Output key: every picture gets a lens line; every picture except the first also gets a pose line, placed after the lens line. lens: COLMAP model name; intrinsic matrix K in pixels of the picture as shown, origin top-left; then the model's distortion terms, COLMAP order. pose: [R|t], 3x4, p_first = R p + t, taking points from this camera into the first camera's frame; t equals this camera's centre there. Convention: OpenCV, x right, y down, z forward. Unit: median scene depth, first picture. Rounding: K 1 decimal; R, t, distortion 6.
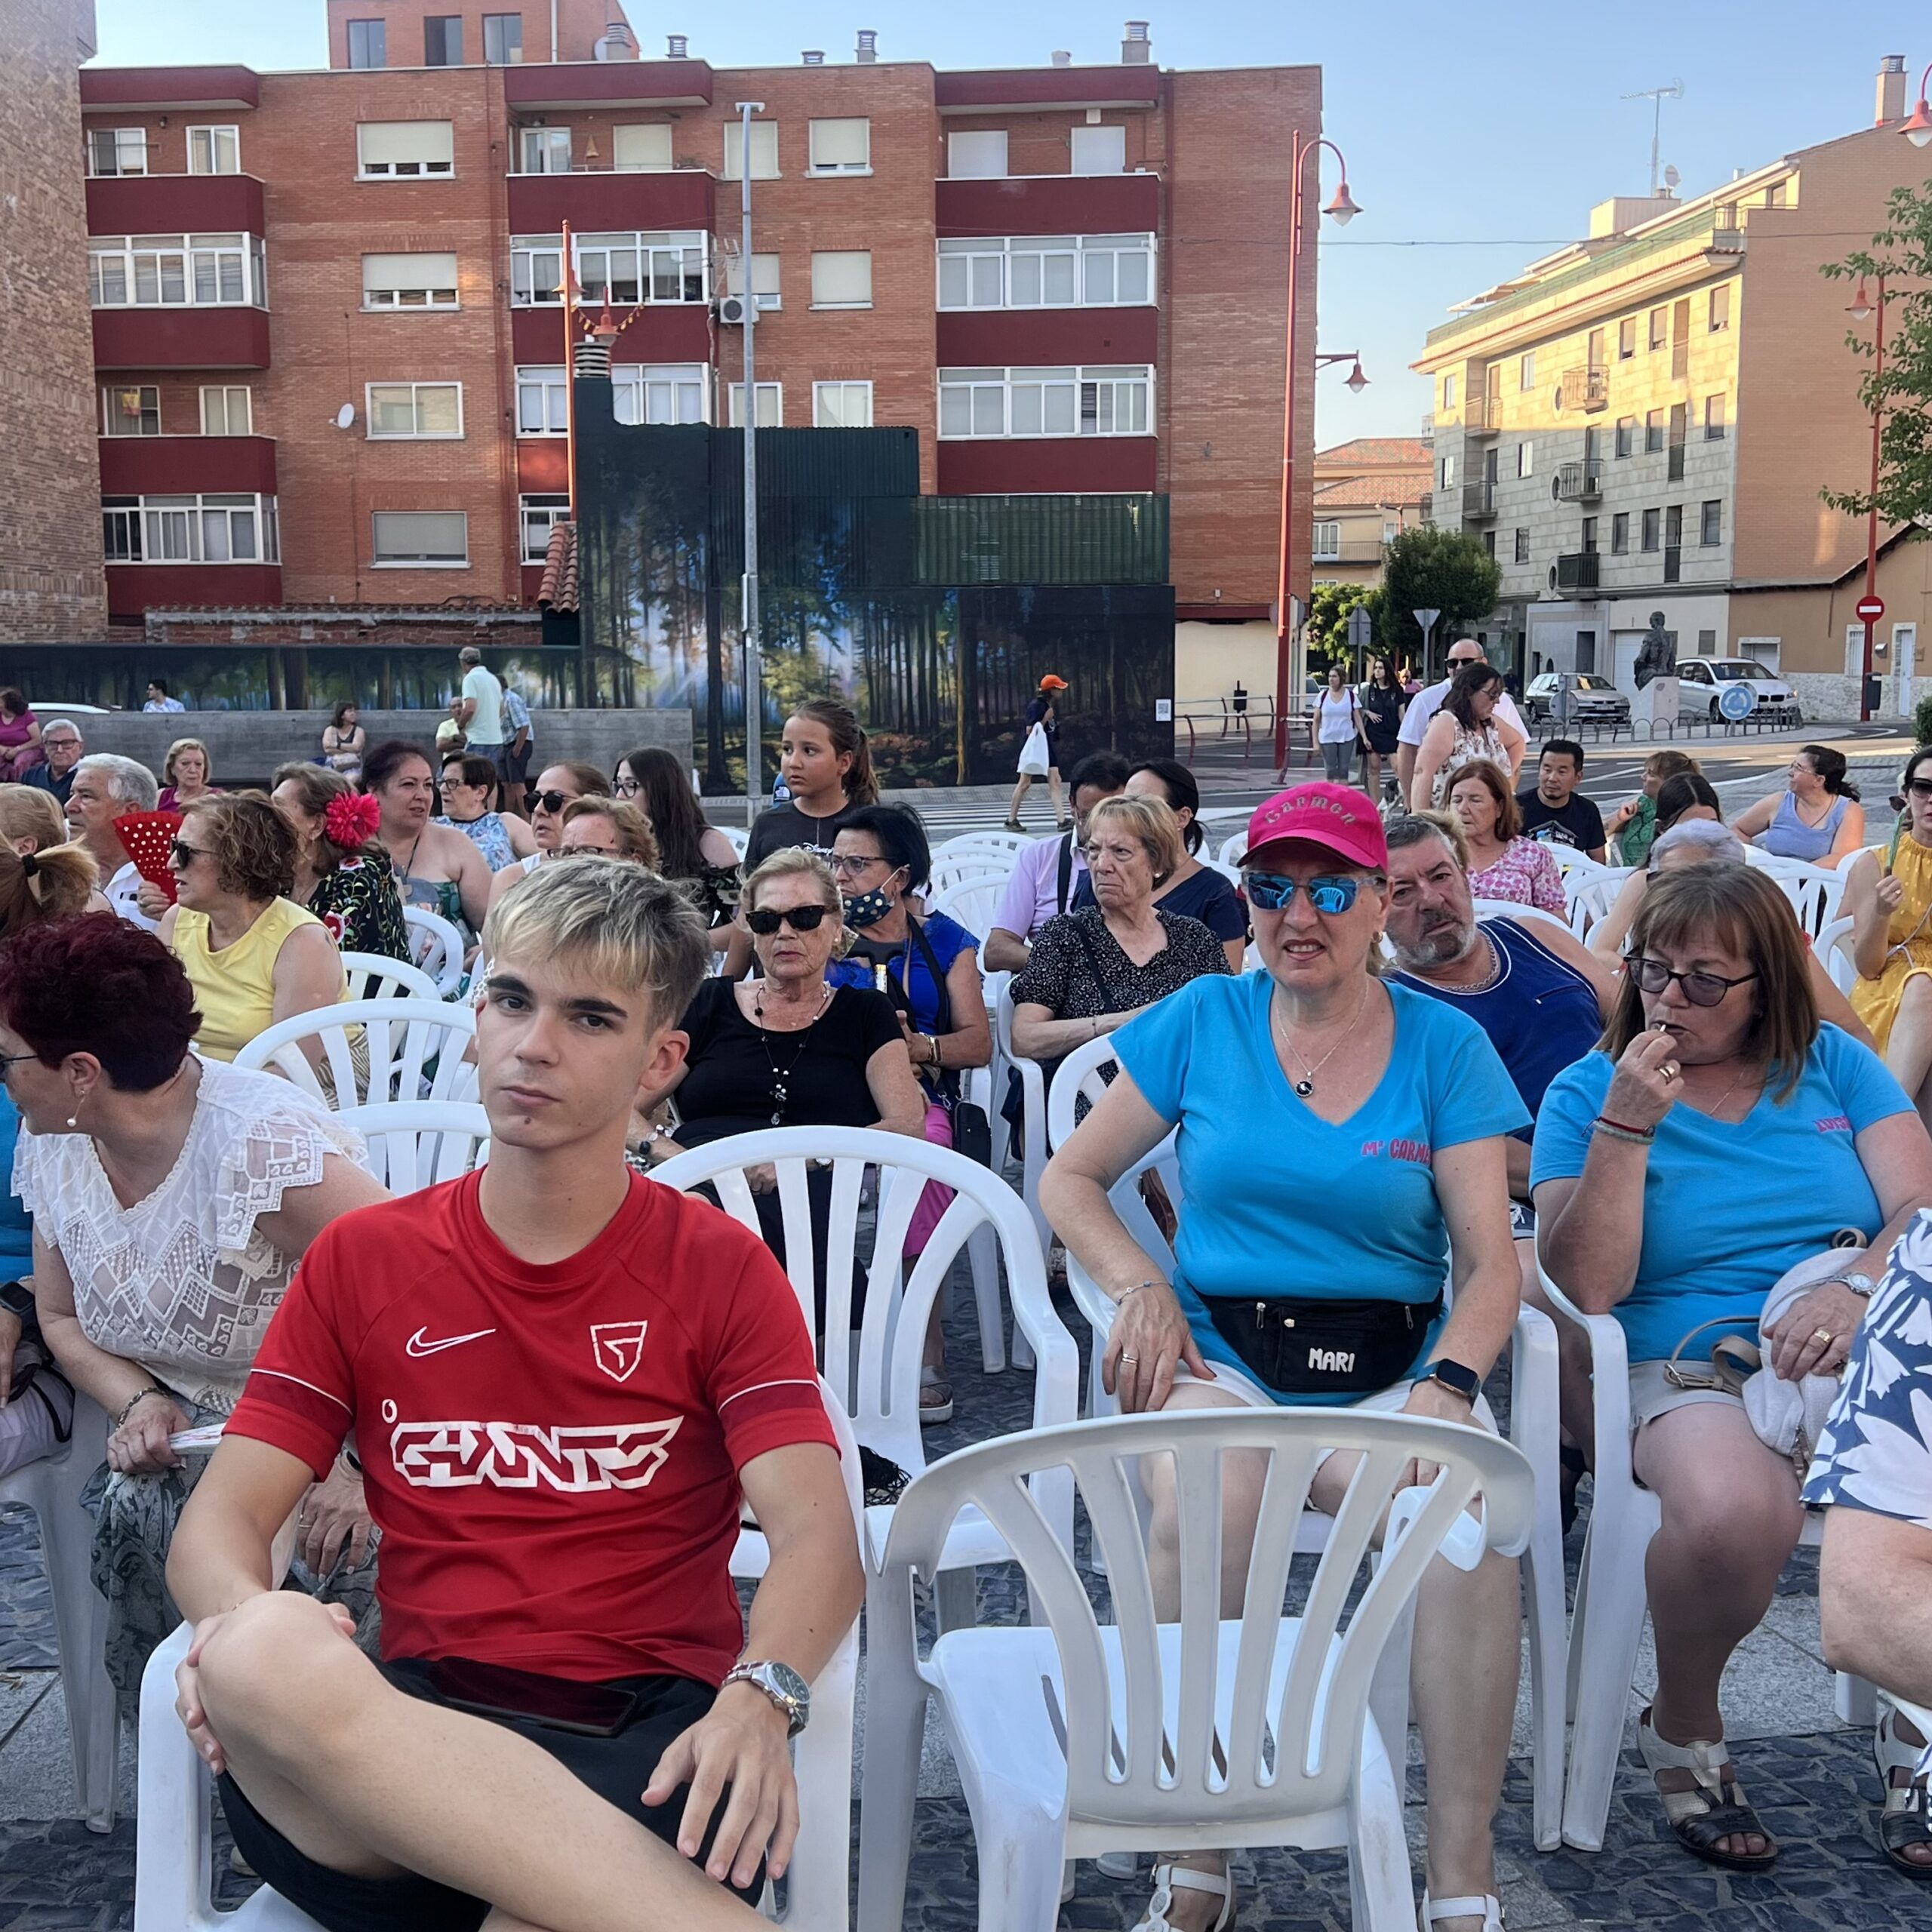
lens RADIAL K [[2471.0, 0, 944.9], [0, 2471.0, 965.9], [0, 0, 1]] dist [0.169606, -0.470021]
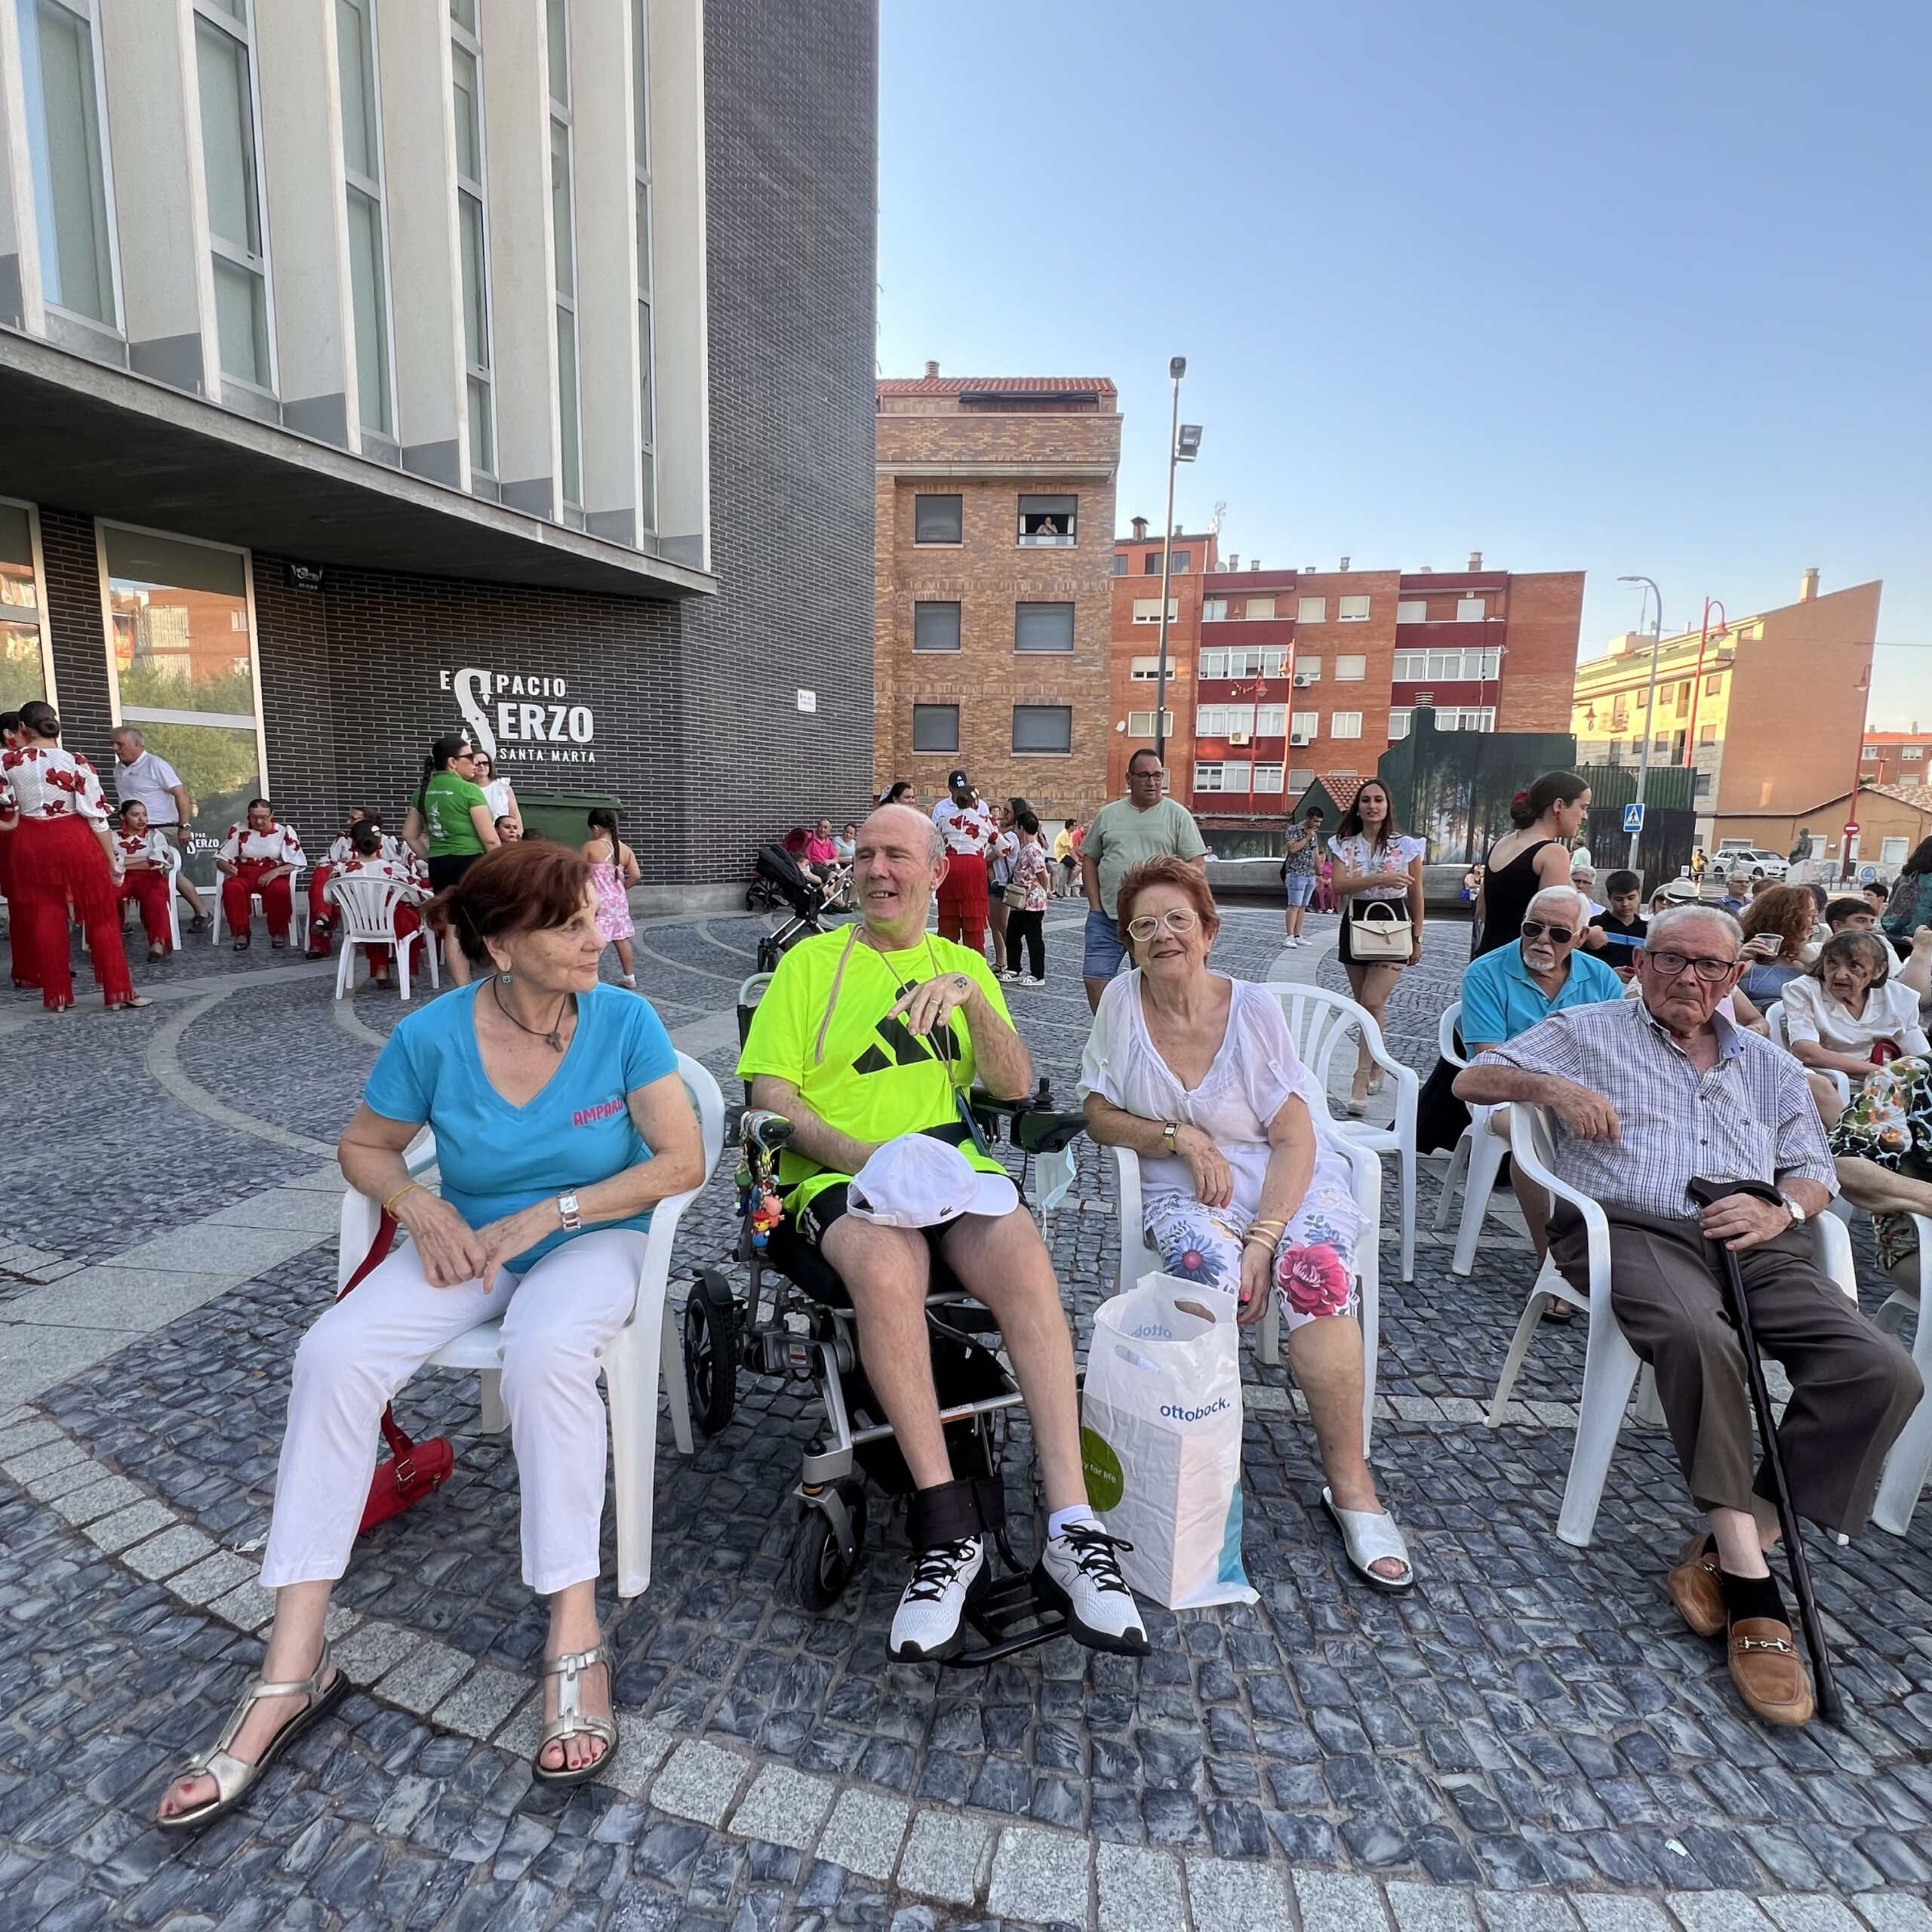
lens RADIAL K [[1035.6, 0, 972.0], [0, 1035.6, 964.7], [0, 0, 1]] dist [-0.001896, 0.000010]
pose [[0.991038, 0.042303, -0.126709, -0.245702], [-0.041433, 0.999096, 0.009494, -0.005363], [0.126996, -0.004159, 0.991895, 0.042943]]
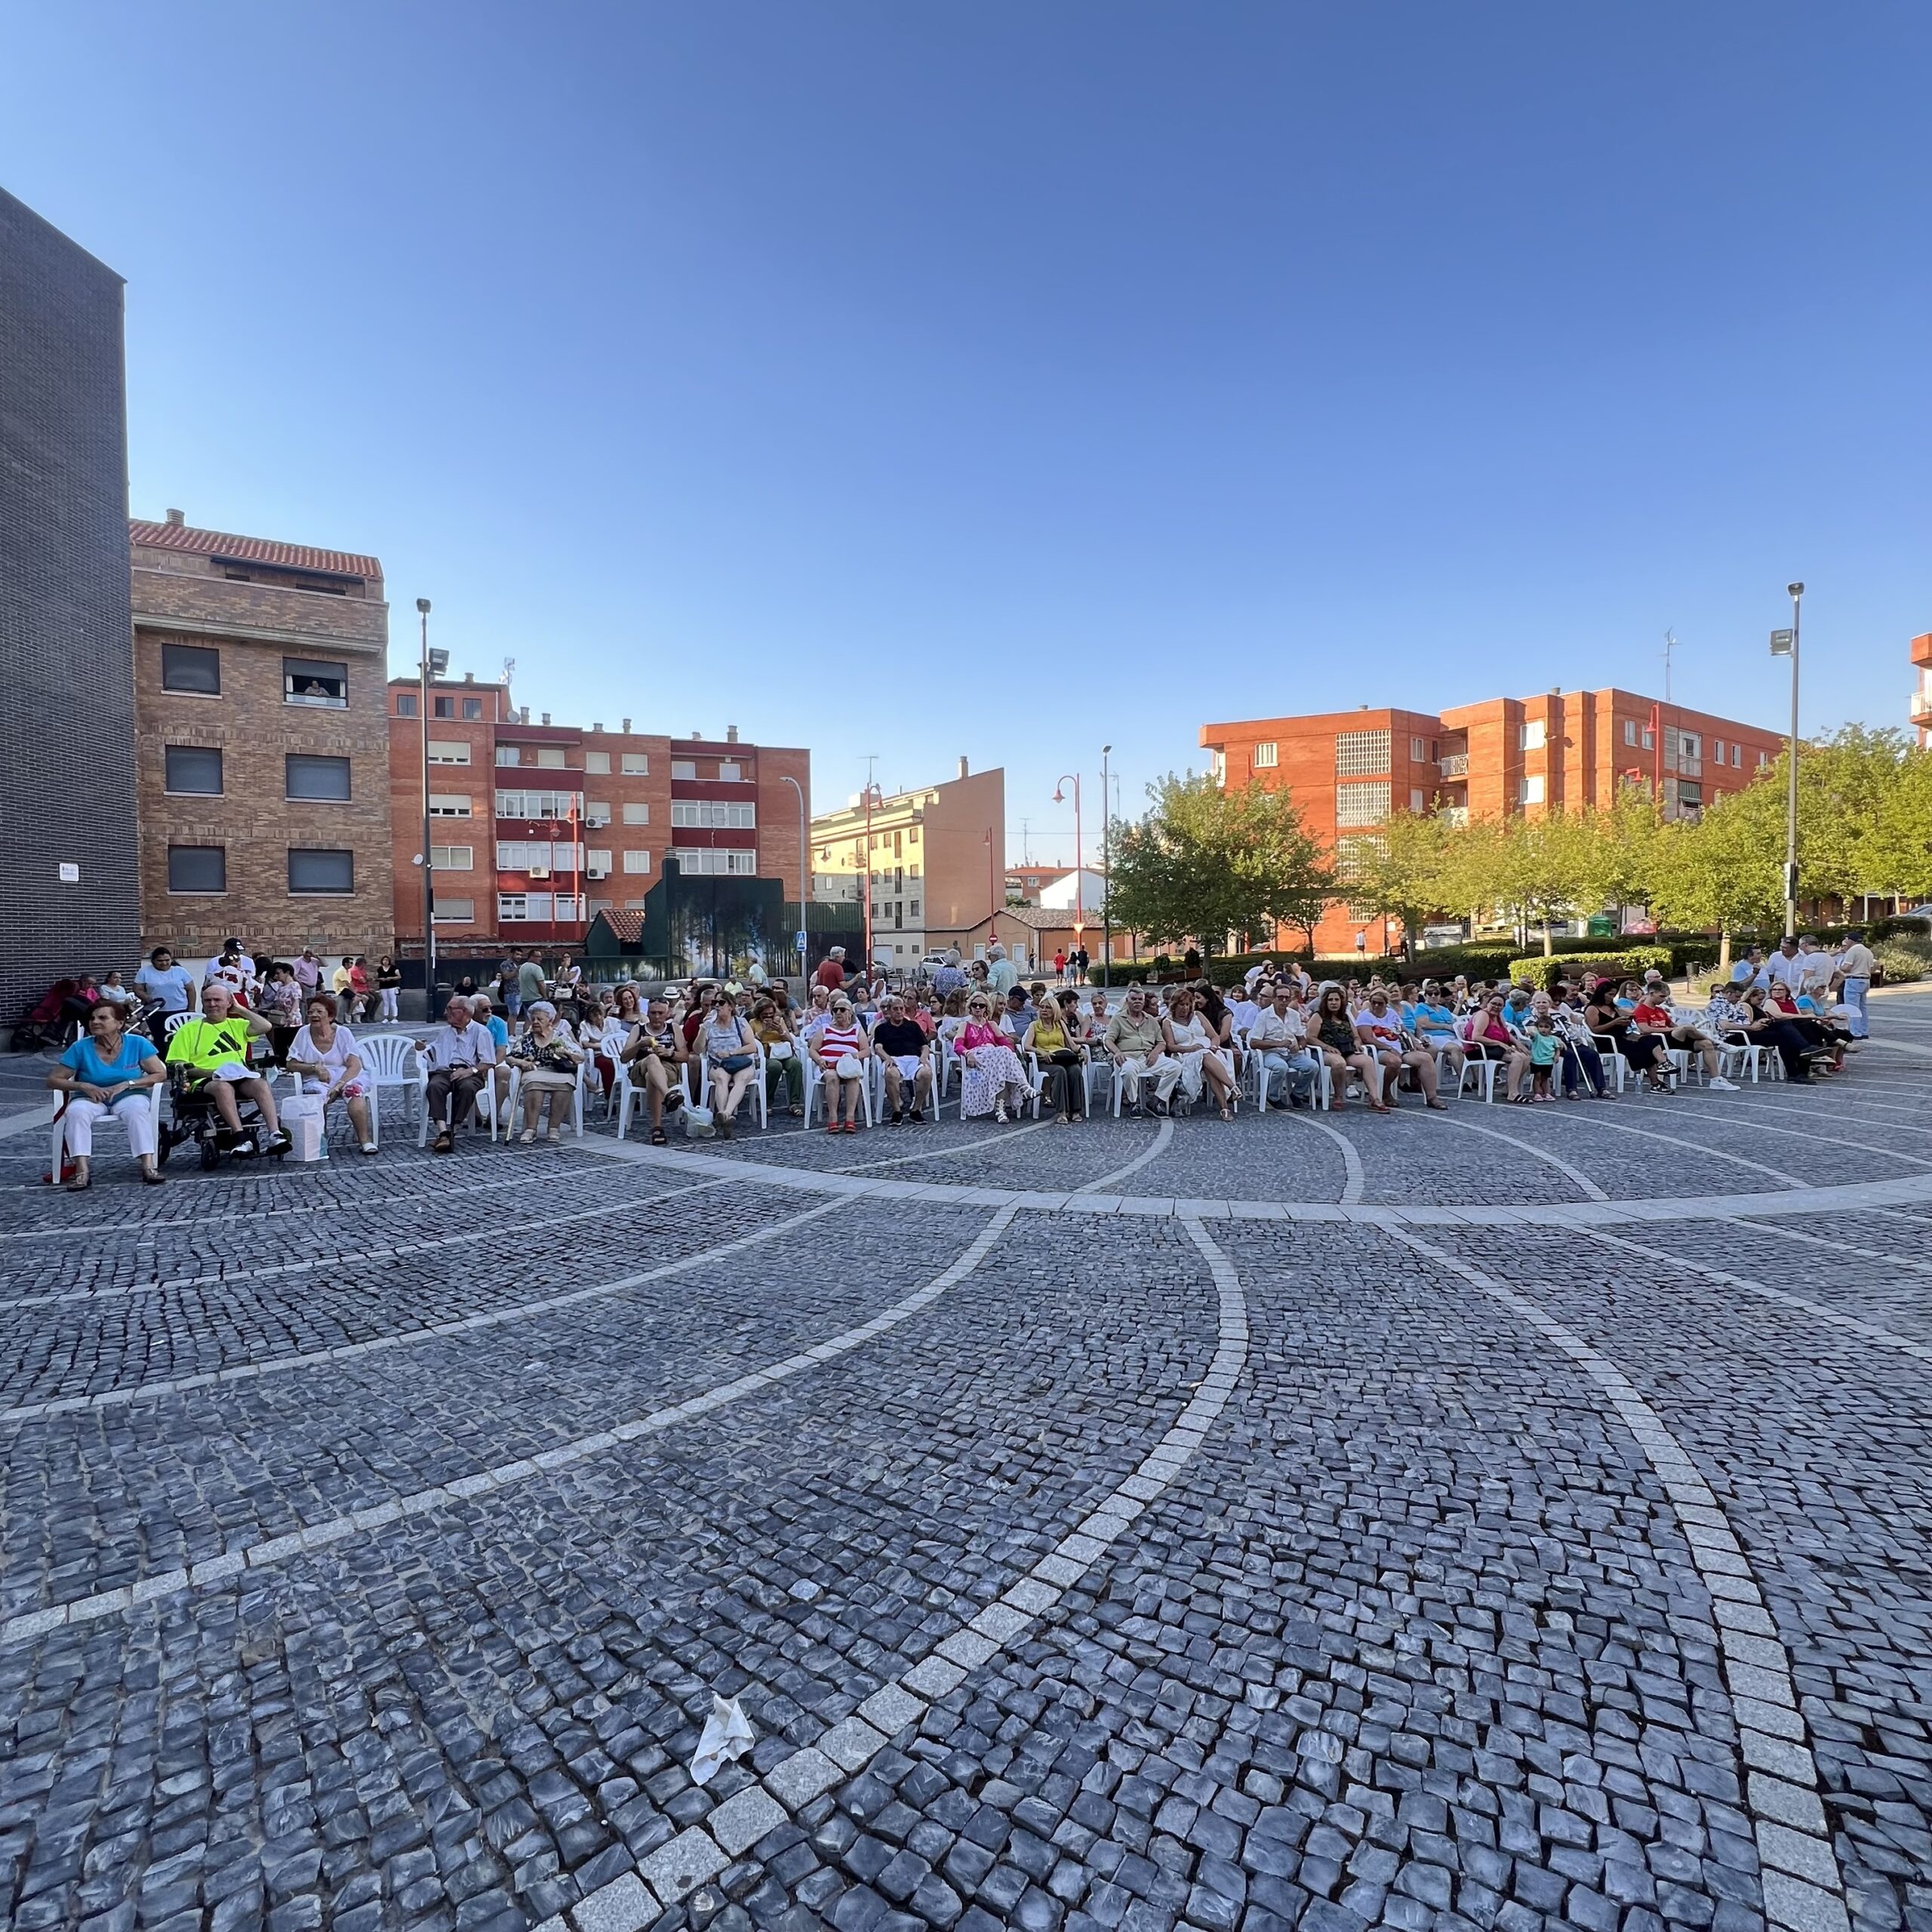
lens RADIAL K [[1035.6, 0, 972.0], [0, 1035.6, 964.7], [0, 0, 1]] dist [-0.001896, 0.000010]
pose [[0.887121, -0.015312, 0.461283, -0.227977], [0.066703, 0.993210, -0.095311, 0.006231], [-0.456691, 0.115321, 0.882119, -0.085843]]
